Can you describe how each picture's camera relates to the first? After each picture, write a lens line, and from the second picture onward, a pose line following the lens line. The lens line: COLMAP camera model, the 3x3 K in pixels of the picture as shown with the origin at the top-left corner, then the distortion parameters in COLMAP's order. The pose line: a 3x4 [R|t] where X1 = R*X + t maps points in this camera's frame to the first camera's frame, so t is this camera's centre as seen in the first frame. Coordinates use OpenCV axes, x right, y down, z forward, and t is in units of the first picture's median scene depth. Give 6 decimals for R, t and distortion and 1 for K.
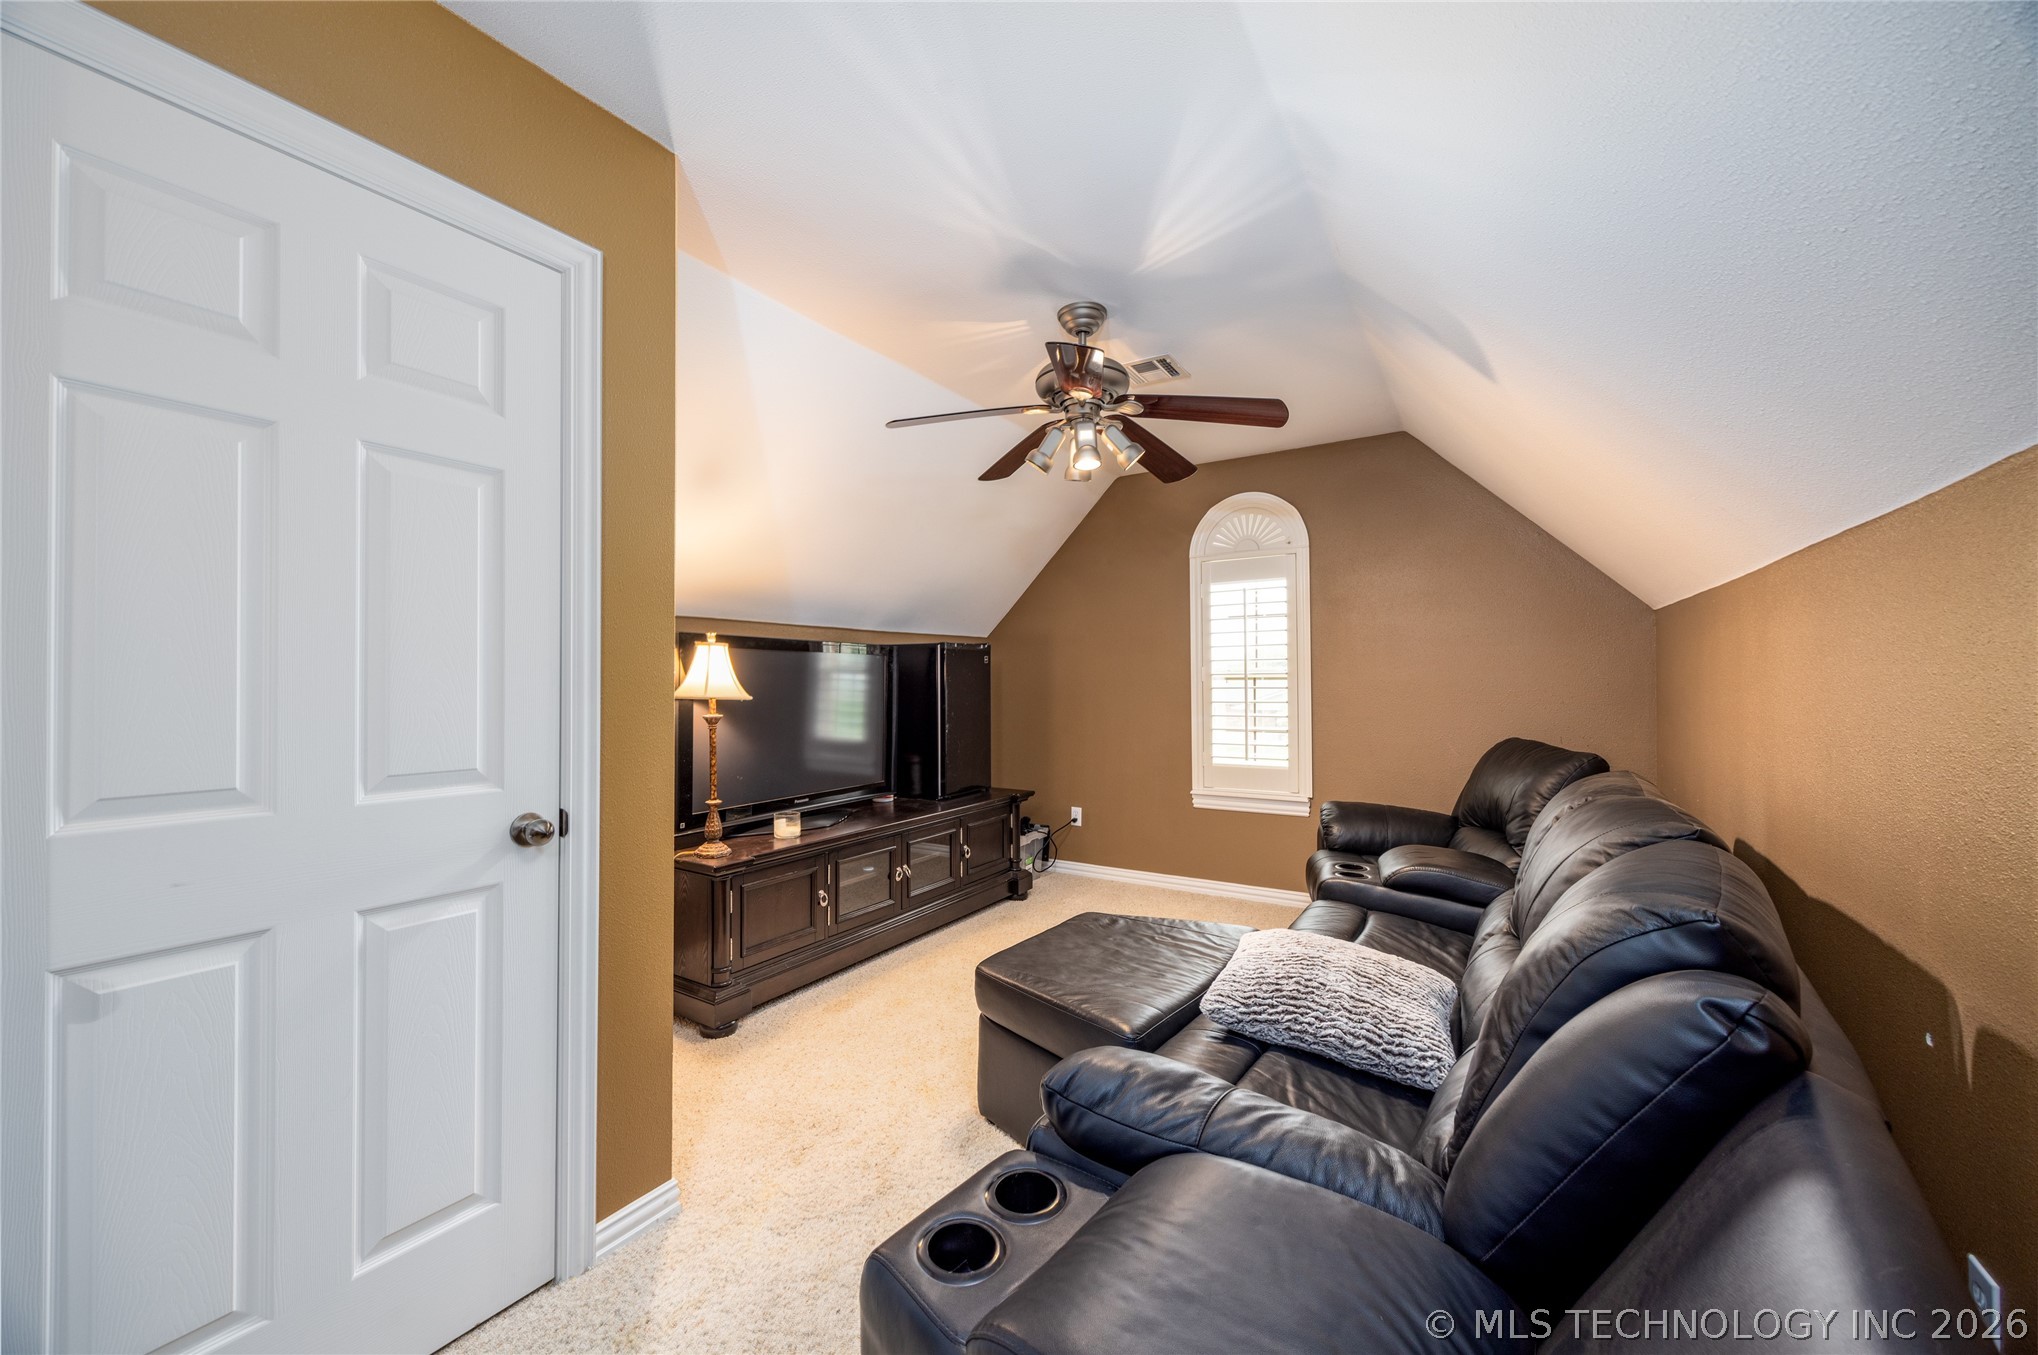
lens RADIAL K [[776.0, 0, 1010.6], [0, 776.0, 669.5], [0, 0, 1]] dist [-0.000832, 0.000008]
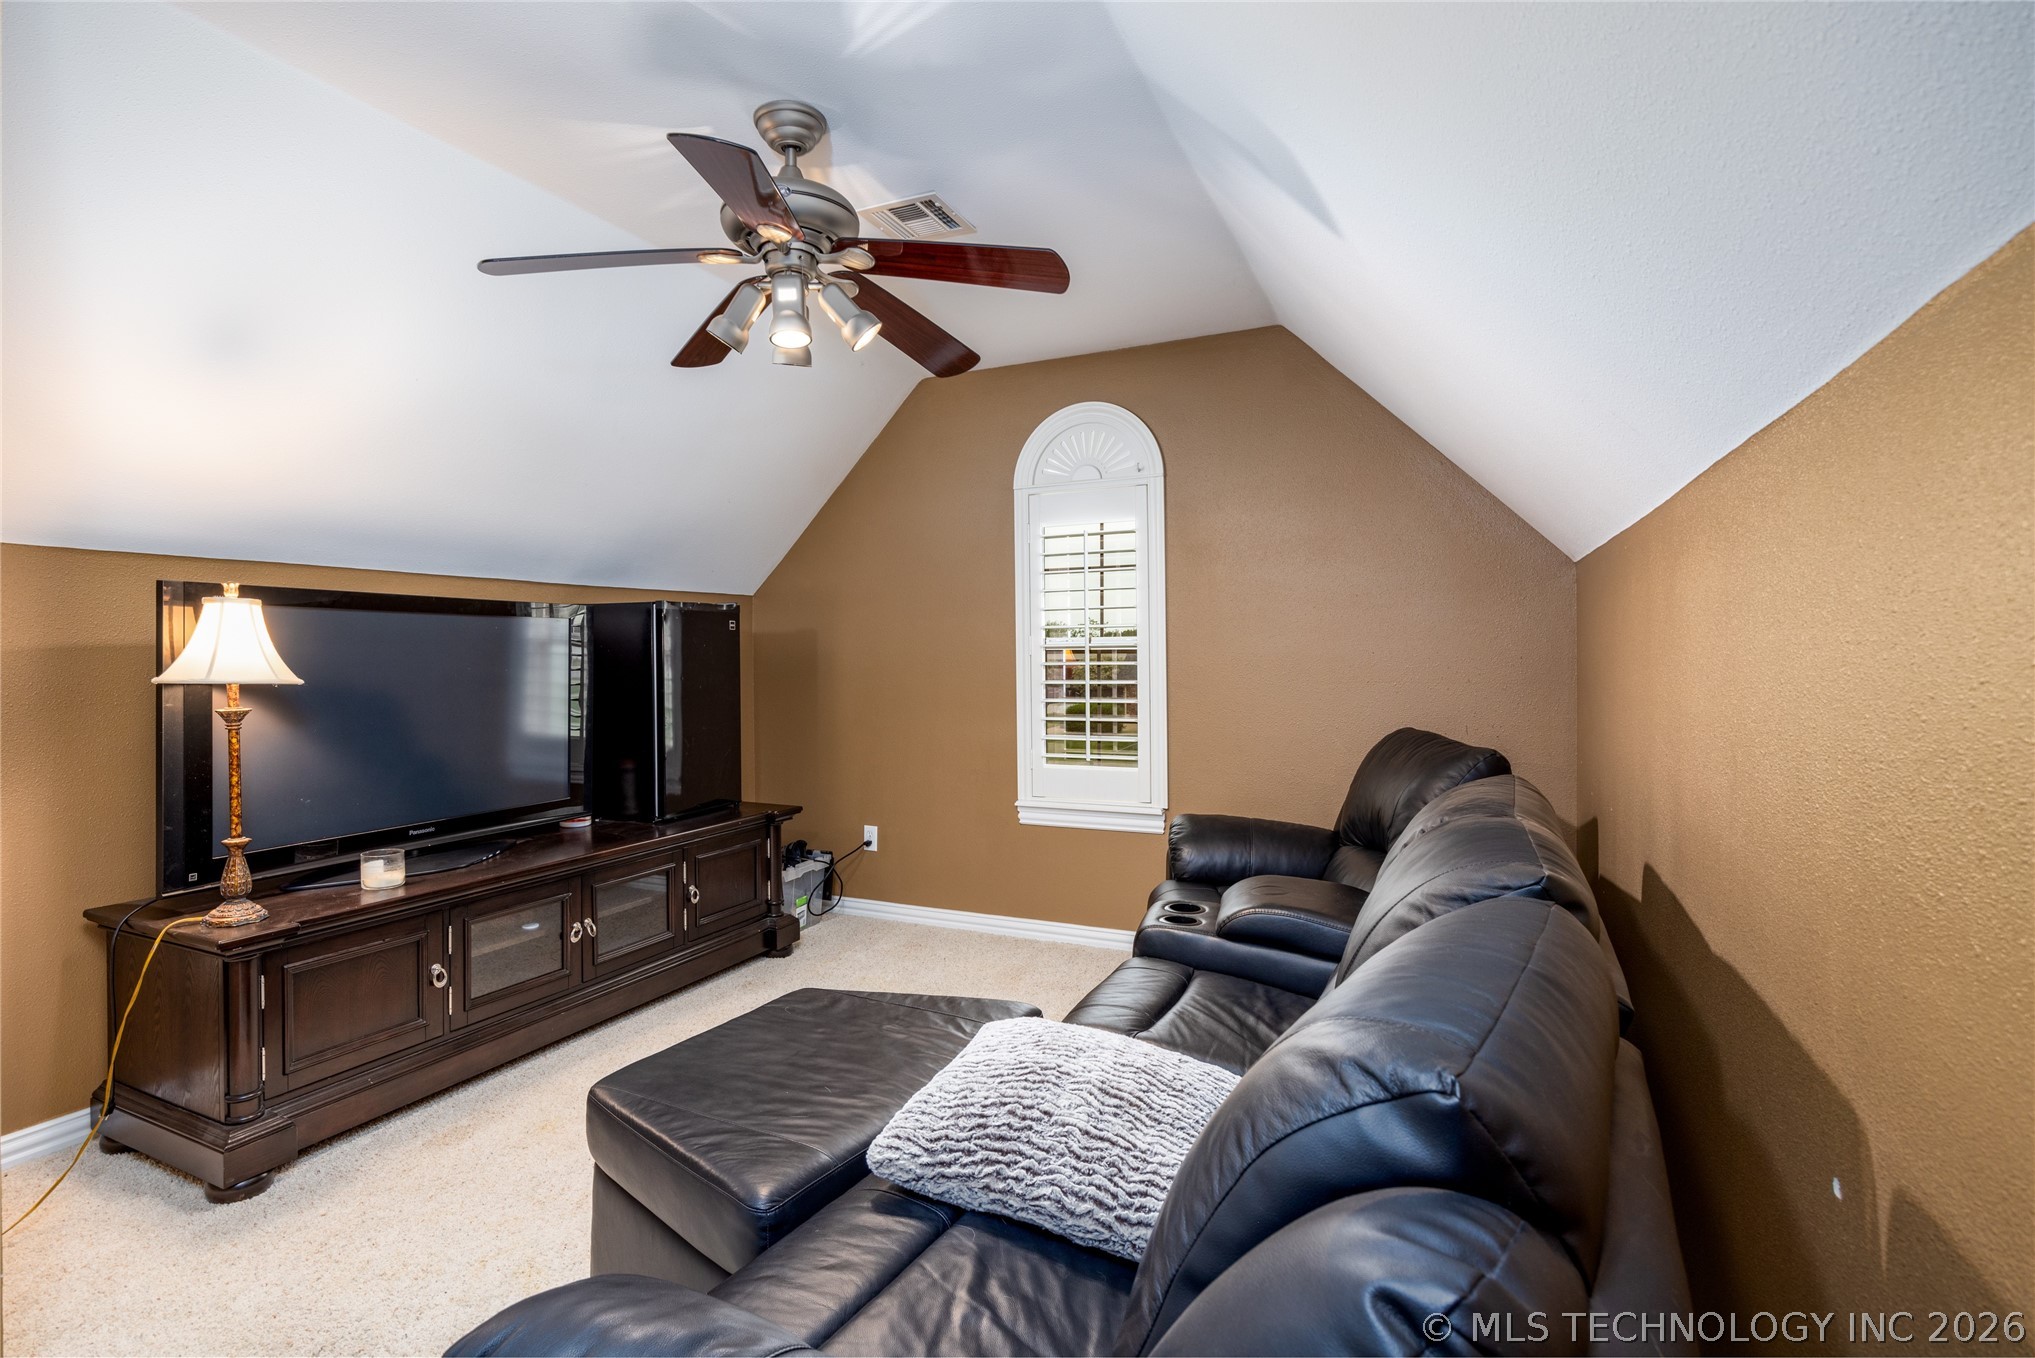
lens RADIAL K [[955.5, 0, 1016.5], [0, 955.5, 648.3], [0, 0, 1]] dist [-0.005519, -0.000304]
pose [[0.993154, -0.001476, 0.116805, 0.183217], [0.000487, 0.999964, 0.008493, 0.001513], [-0.116814, -0.008378, 0.993119, 0.129251]]
